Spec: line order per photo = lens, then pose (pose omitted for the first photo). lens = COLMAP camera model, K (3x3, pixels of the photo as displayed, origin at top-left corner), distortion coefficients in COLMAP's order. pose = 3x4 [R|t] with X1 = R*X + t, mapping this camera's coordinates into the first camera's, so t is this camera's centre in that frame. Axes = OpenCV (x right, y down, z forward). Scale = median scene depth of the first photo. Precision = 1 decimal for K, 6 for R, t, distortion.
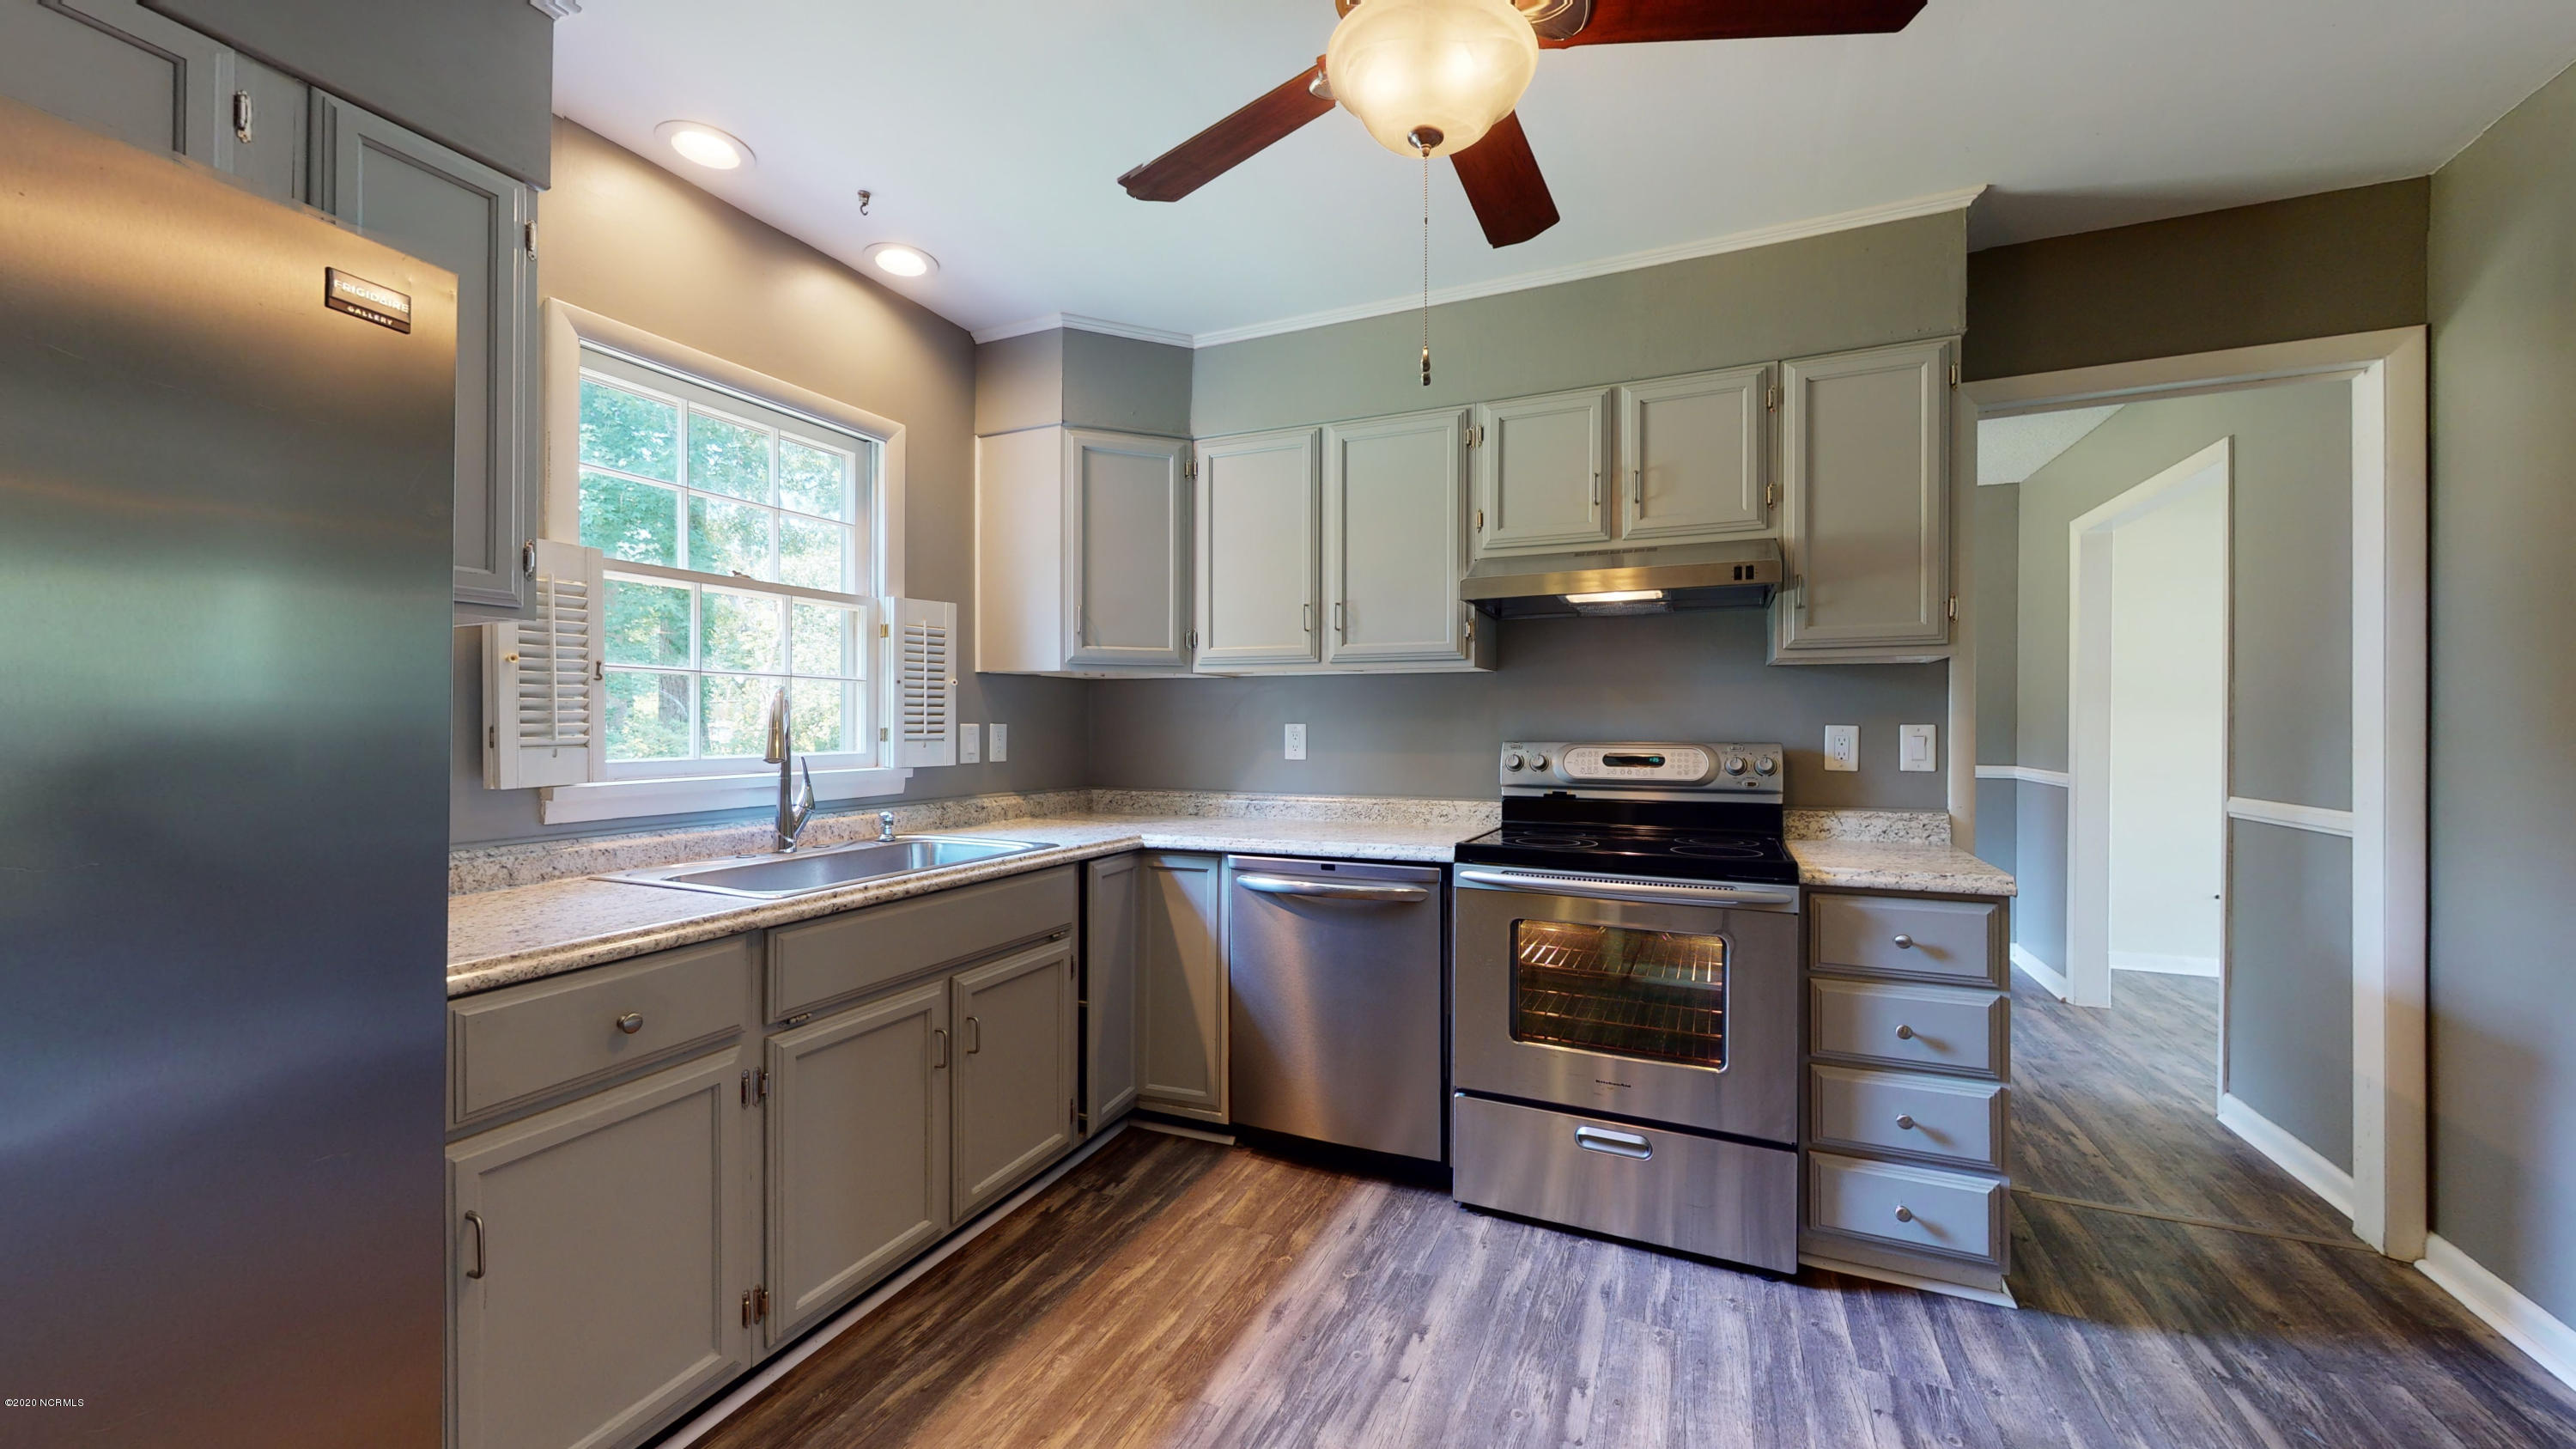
lens RADIAL K [[948.4, 0, 1286.2], [0, 948.4, 727.4], [0, 0, 1]] dist [0.001174, 0.000177]
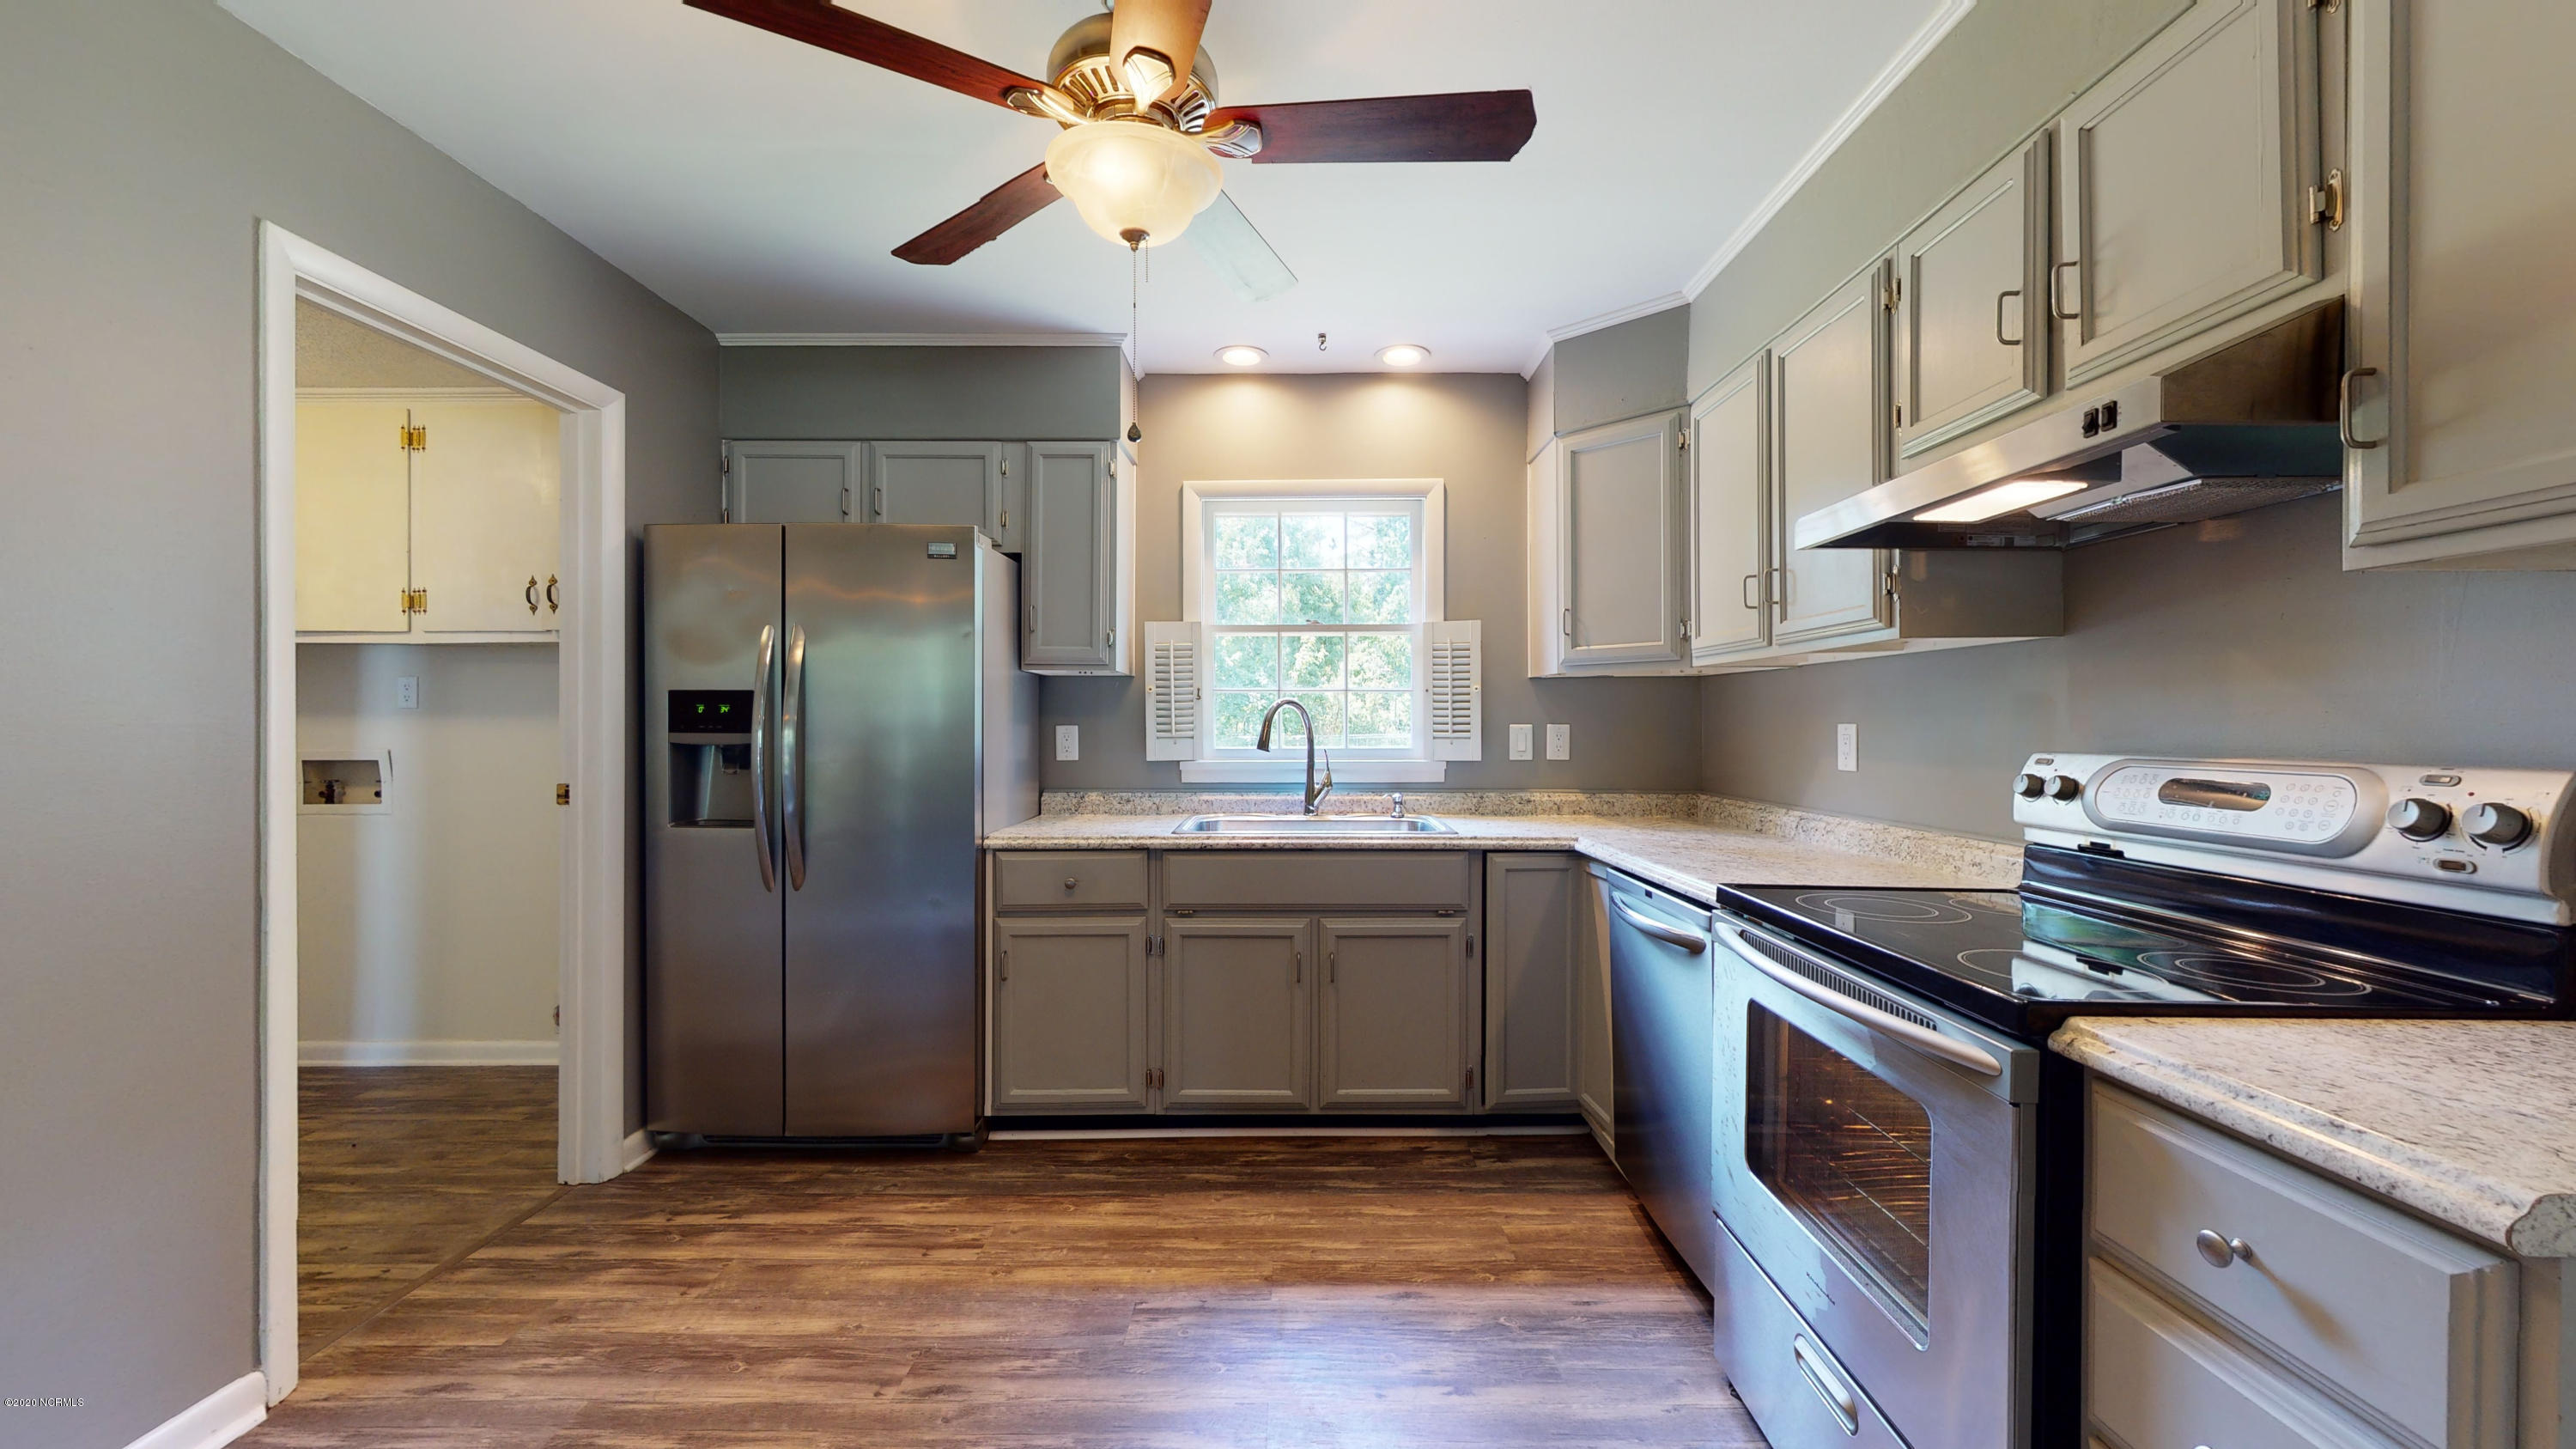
lens RADIAL K [[948.4, 0, 1289.7], [0, 948.4, 726.4], [0, 0, 1]] dist [0.001174, 0.000177]
pose [[0.399729, 0.000097, -0.916633, 0.725825], [-0.001093, 0.999999, -0.000371, -0.000931], [0.916633, 0.001151, 0.399729, 0.384762]]
